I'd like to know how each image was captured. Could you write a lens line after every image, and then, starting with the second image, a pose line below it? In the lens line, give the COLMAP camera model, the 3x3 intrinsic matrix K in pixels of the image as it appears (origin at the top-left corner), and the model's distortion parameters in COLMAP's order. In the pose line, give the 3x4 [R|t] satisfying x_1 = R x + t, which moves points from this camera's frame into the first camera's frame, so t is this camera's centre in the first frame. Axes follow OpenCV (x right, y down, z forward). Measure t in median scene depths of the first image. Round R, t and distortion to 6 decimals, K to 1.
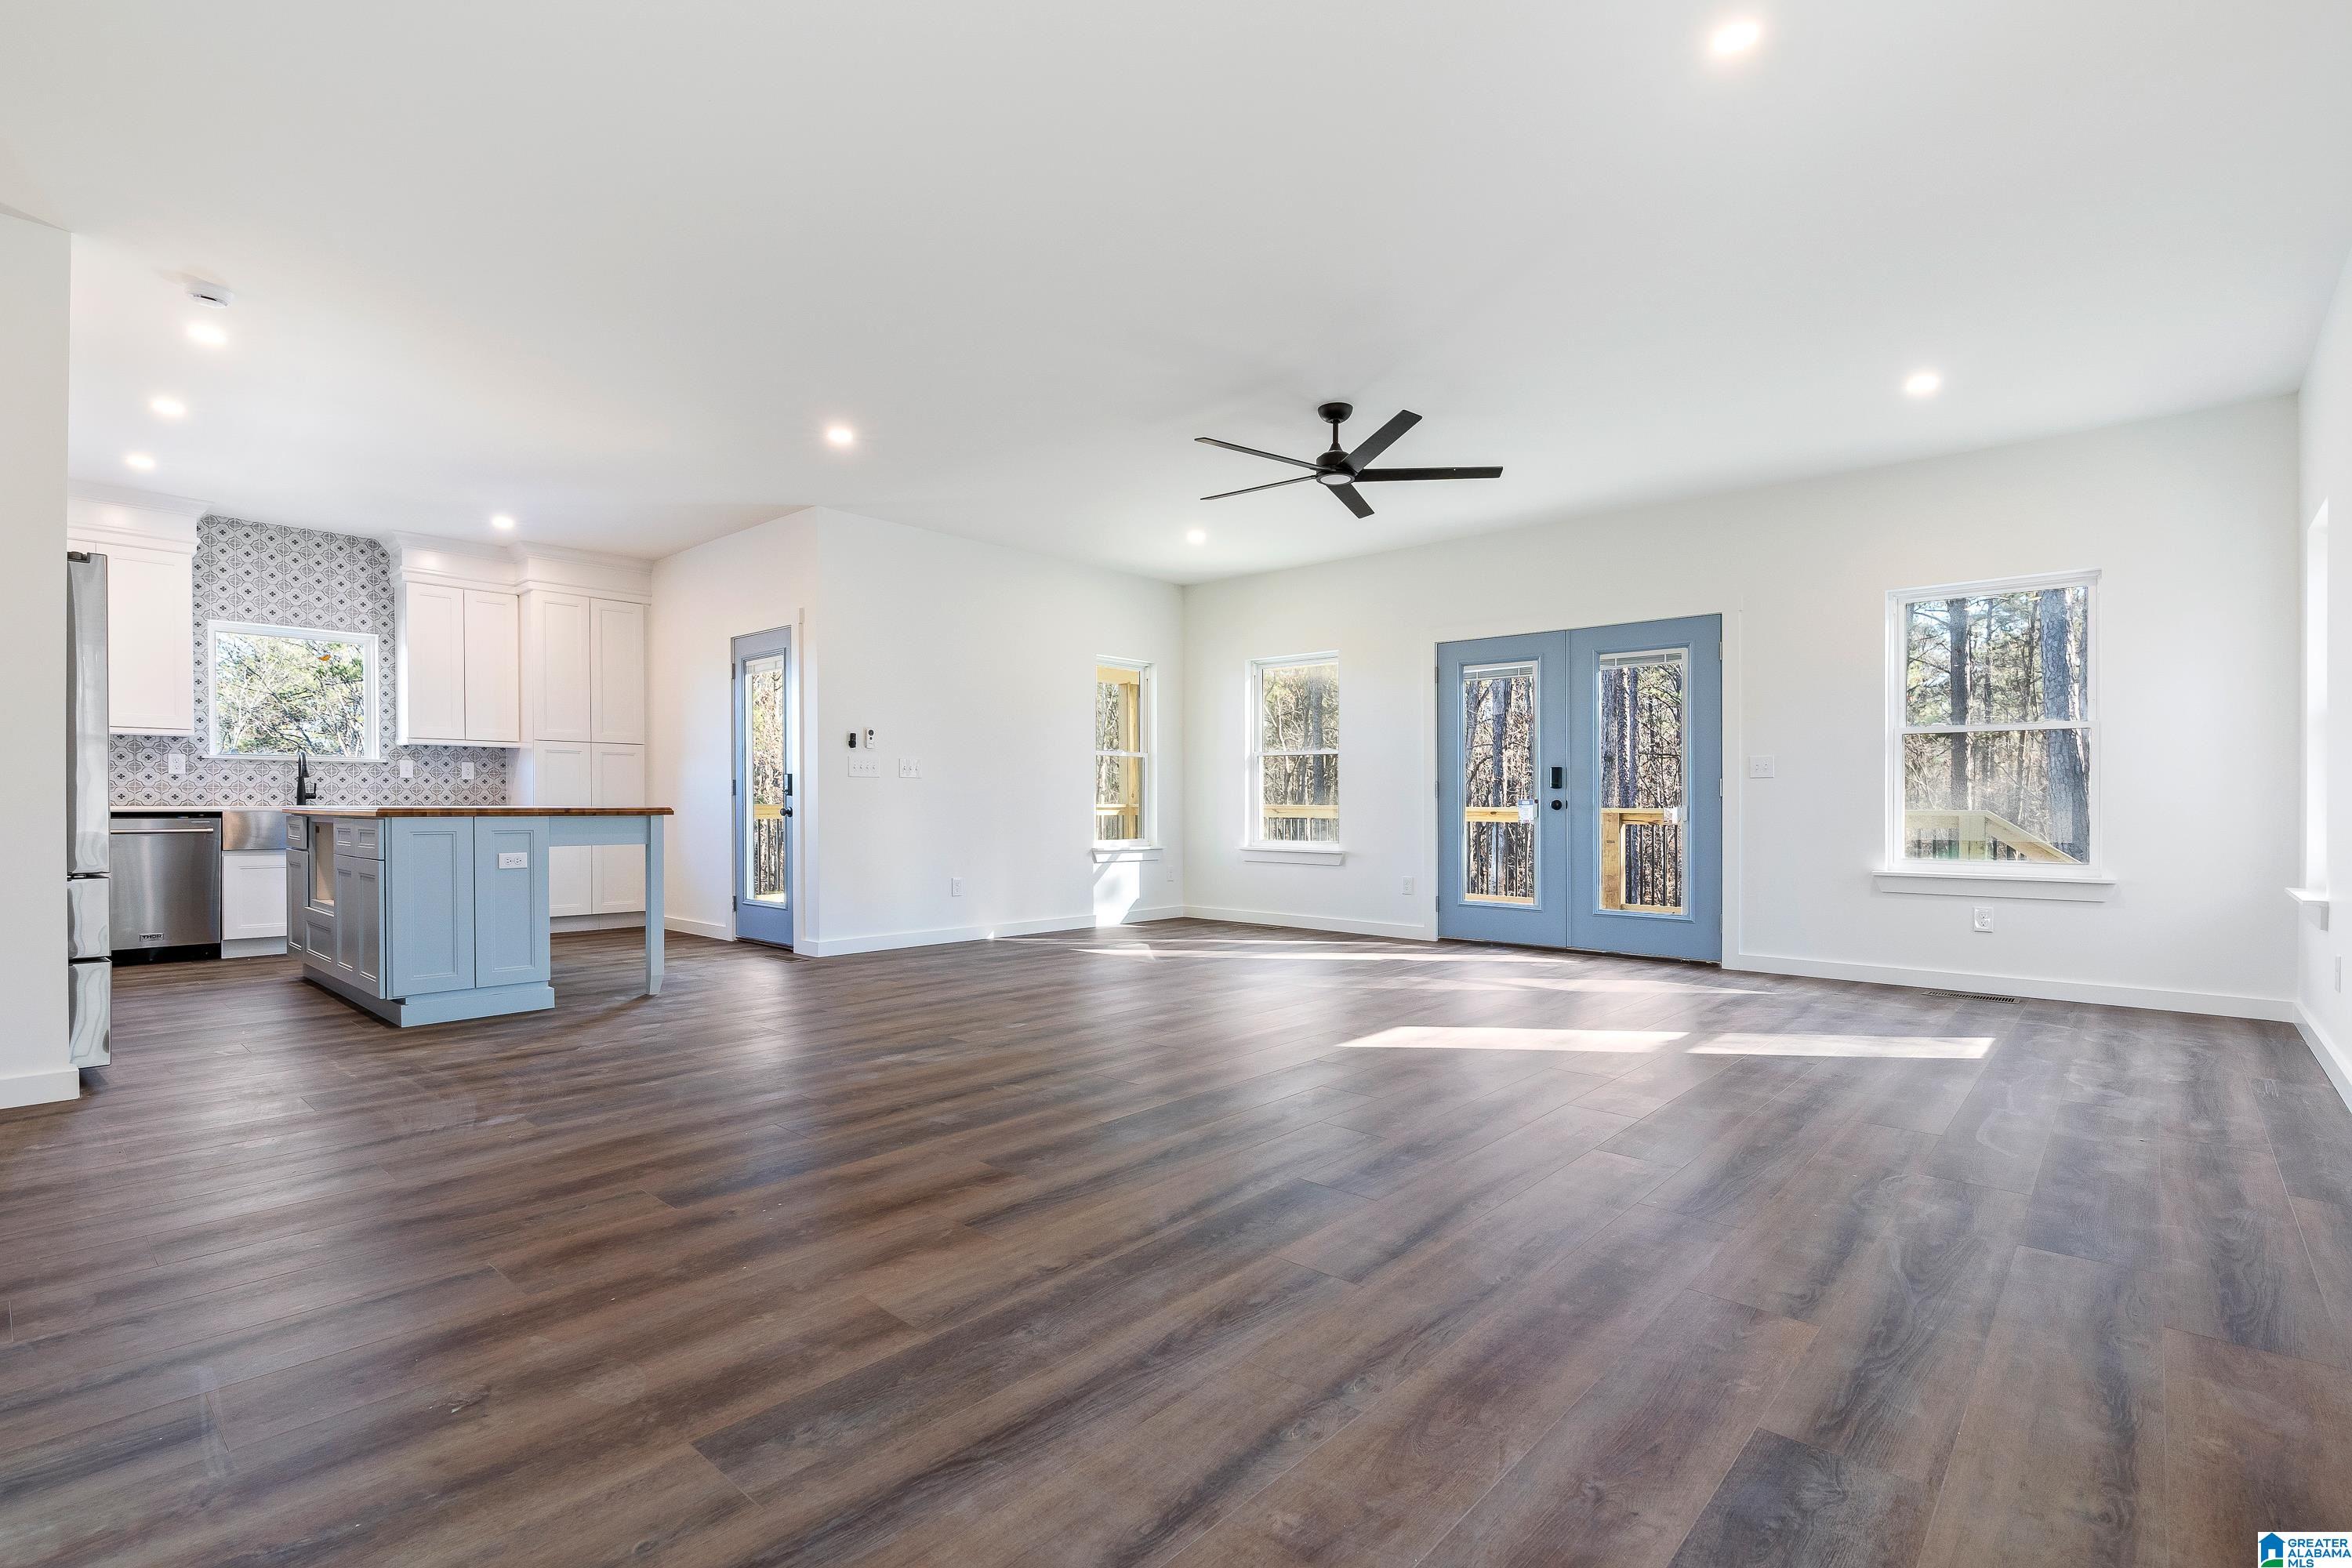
lens RADIAL K [[1087.1, 0, 1164.2], [0, 1087.1, 797.8], [0, 0, 1]] dist [-0.027091, -0.001143]
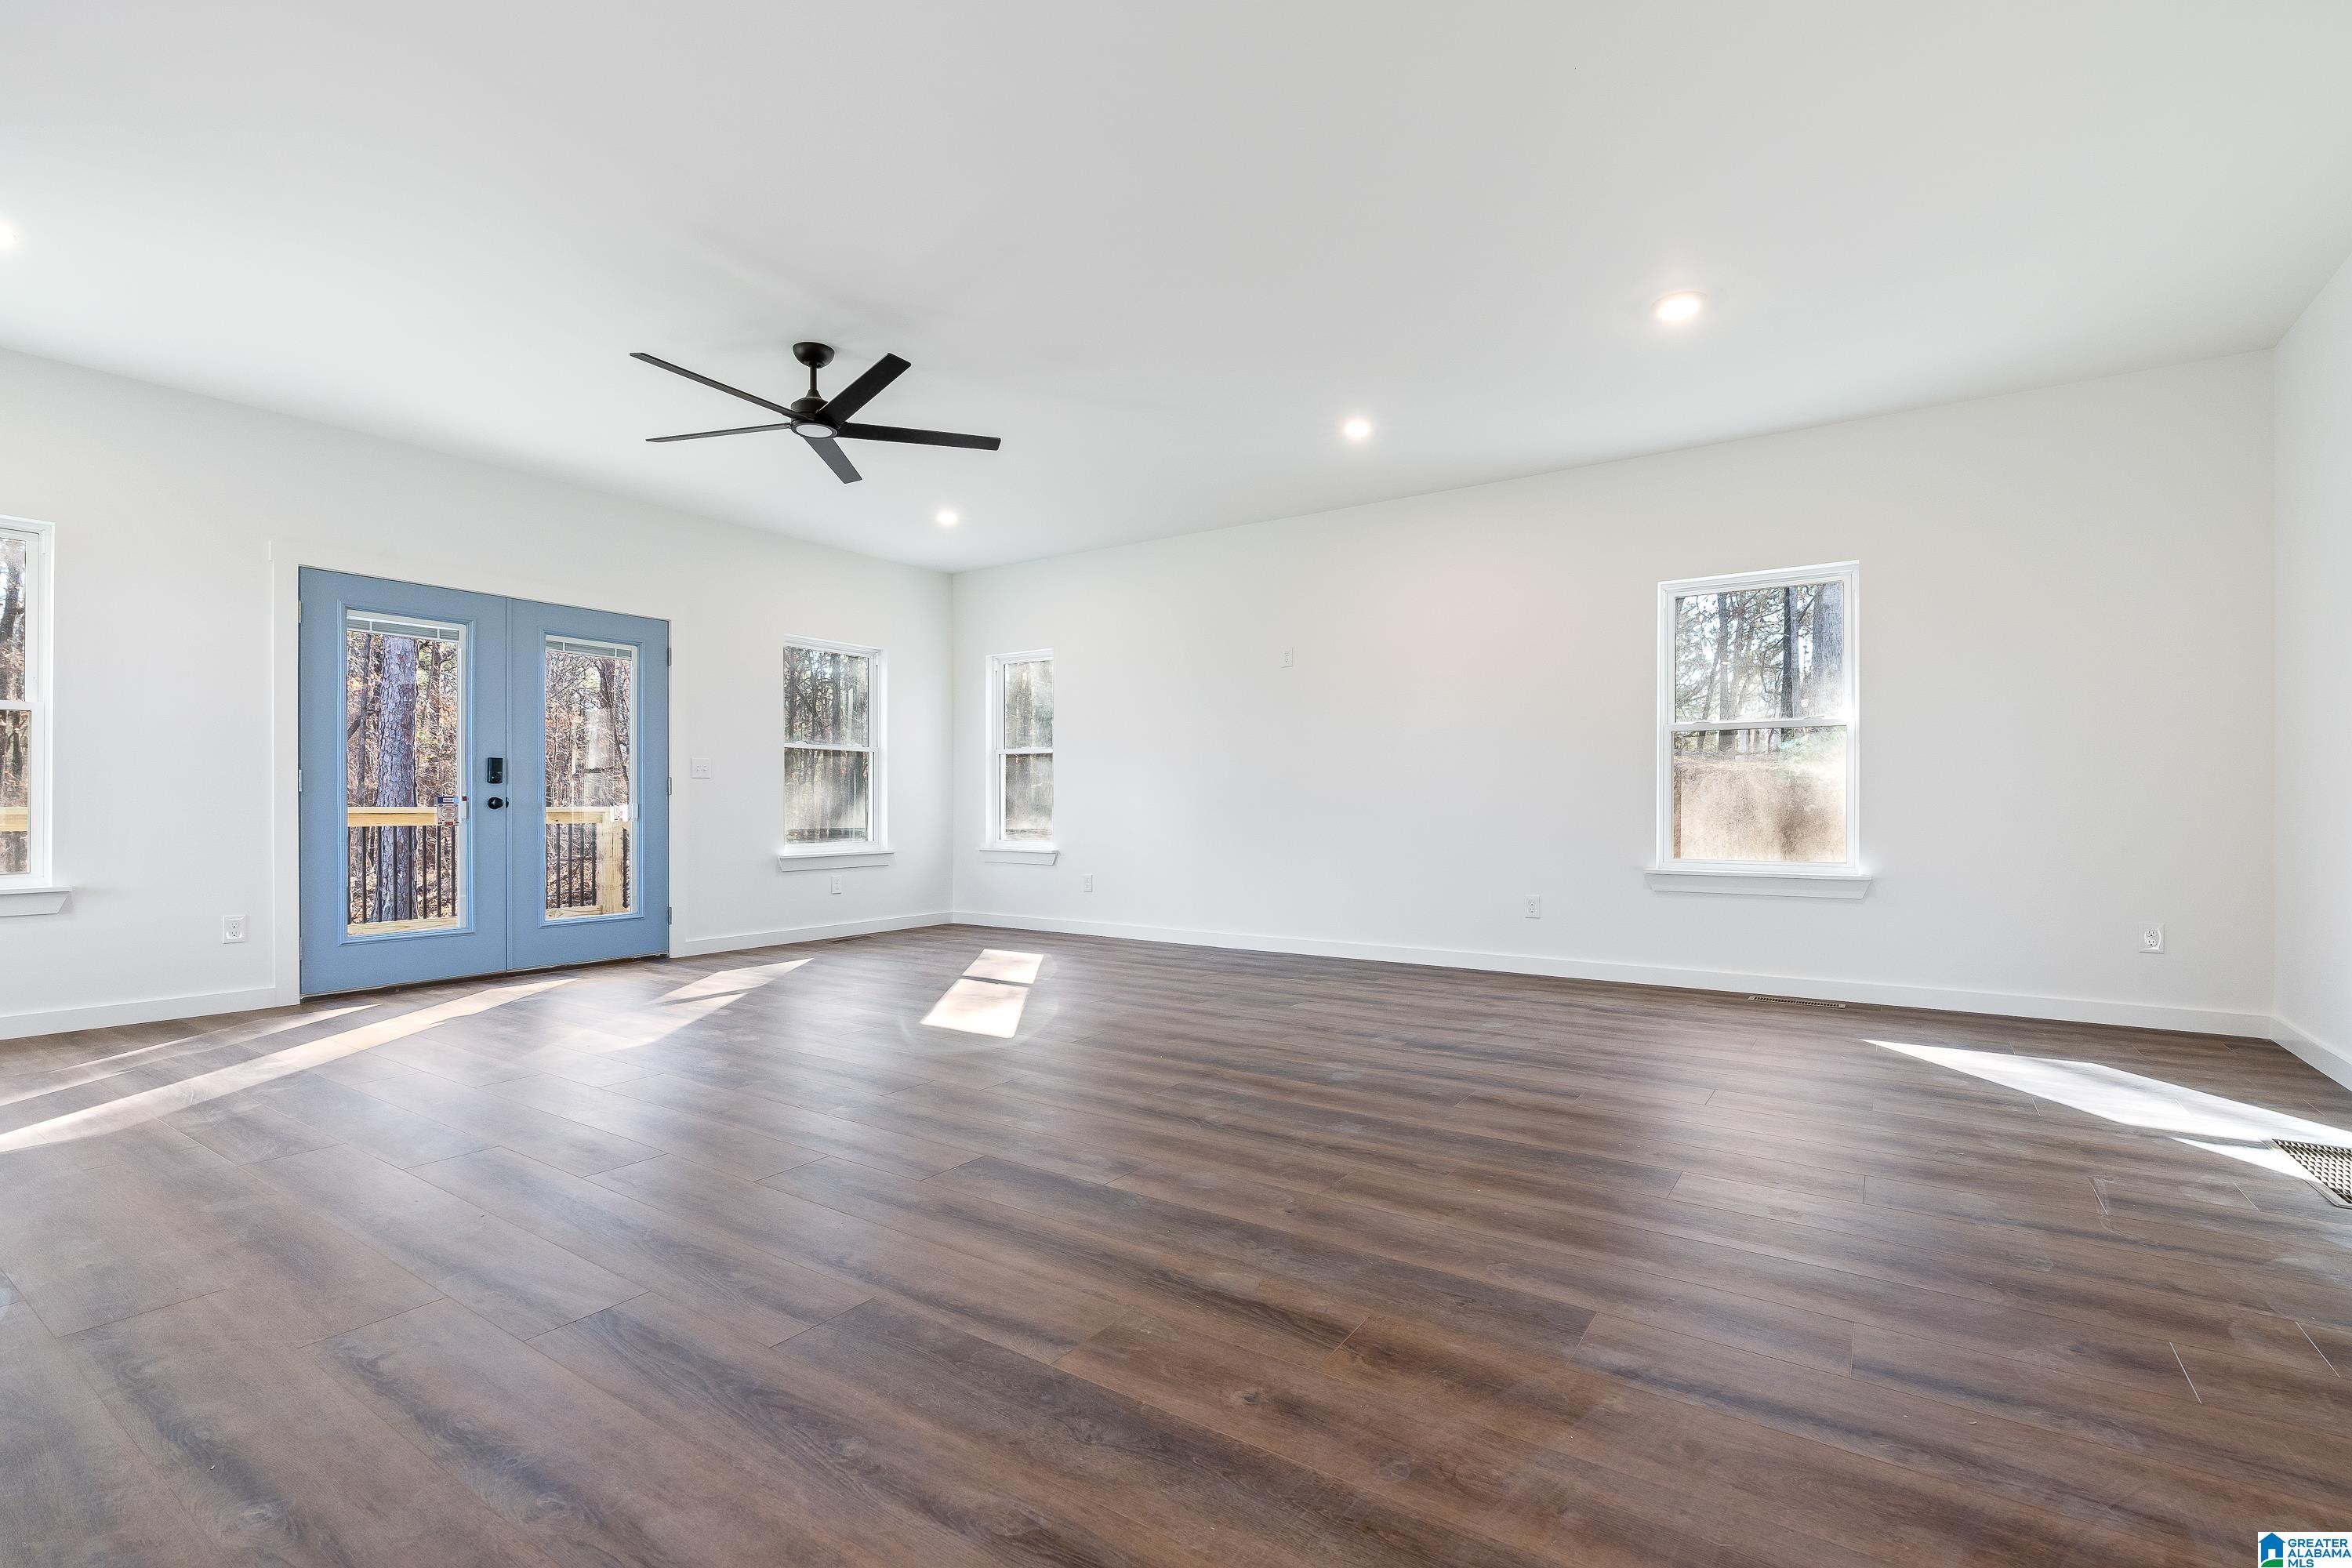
lens RADIAL K [[1087.1, 0, 1162.6], [0, 1087.1, 798.6], [0, 0, 1]] dist [-0.027091, -0.001143]
pose [[-0.143334, 0.000371, 0.989674, -0.650390], [-0.007619, 0.999970, -0.001479, 0.000487], [-0.989645, -0.007753, -0.143327, 0.741997]]
